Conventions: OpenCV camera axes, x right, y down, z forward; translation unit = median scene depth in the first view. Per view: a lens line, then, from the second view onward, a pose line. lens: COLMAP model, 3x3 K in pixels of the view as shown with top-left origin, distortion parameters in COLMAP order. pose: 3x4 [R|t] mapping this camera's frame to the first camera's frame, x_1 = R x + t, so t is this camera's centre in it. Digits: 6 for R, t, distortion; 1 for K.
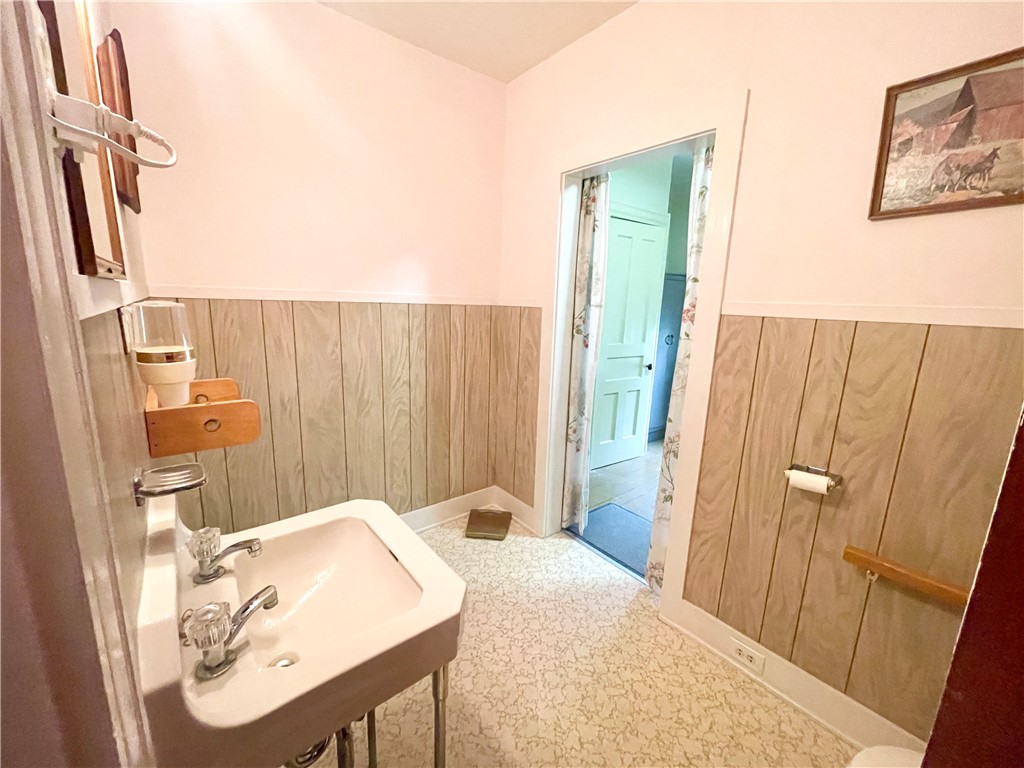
lens RADIAL K [[414.6, 0, 508.6], [0, 414.6, 383.6], [0, 0, 1]] dist [-0.001372, -0.000273]
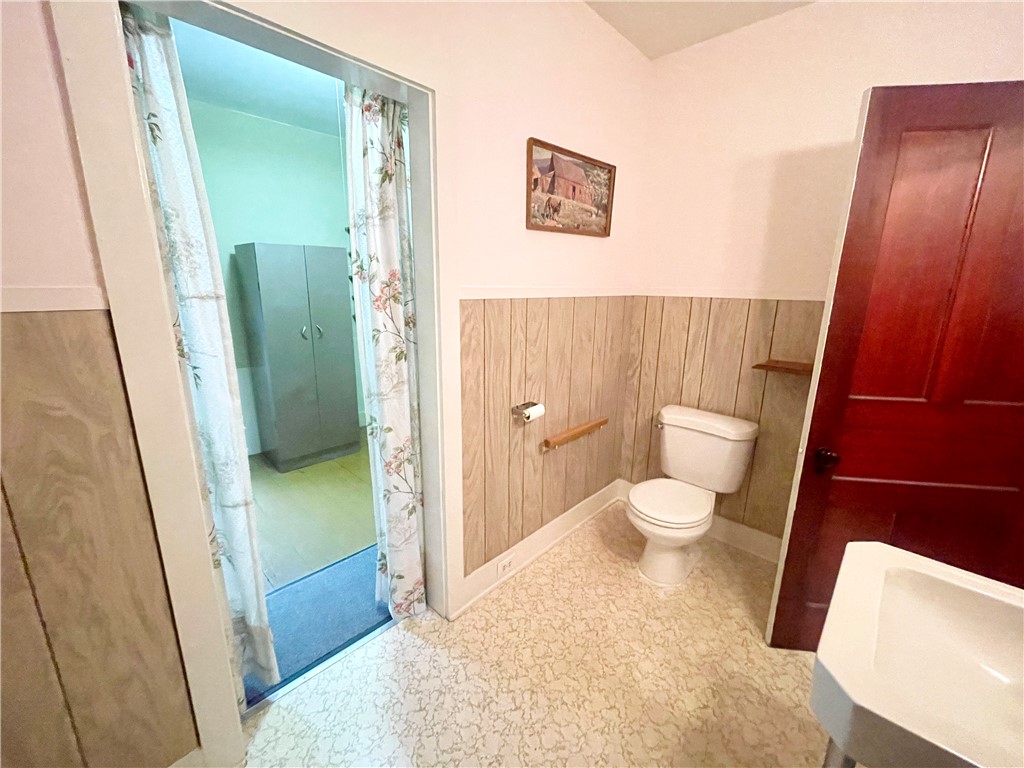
lens RADIAL K [[414.6, 0, 501.5], [0, 414.6, 385.9], [0, 0, 1]] dist [-0.001372, -0.000273]
pose [[-0.124235, -0.263317, 0.956676, -0.687834], [0.184657, 0.941168, 0.283028, -0.313851], [-0.974919, 0.211819, -0.068303, 1.357963]]
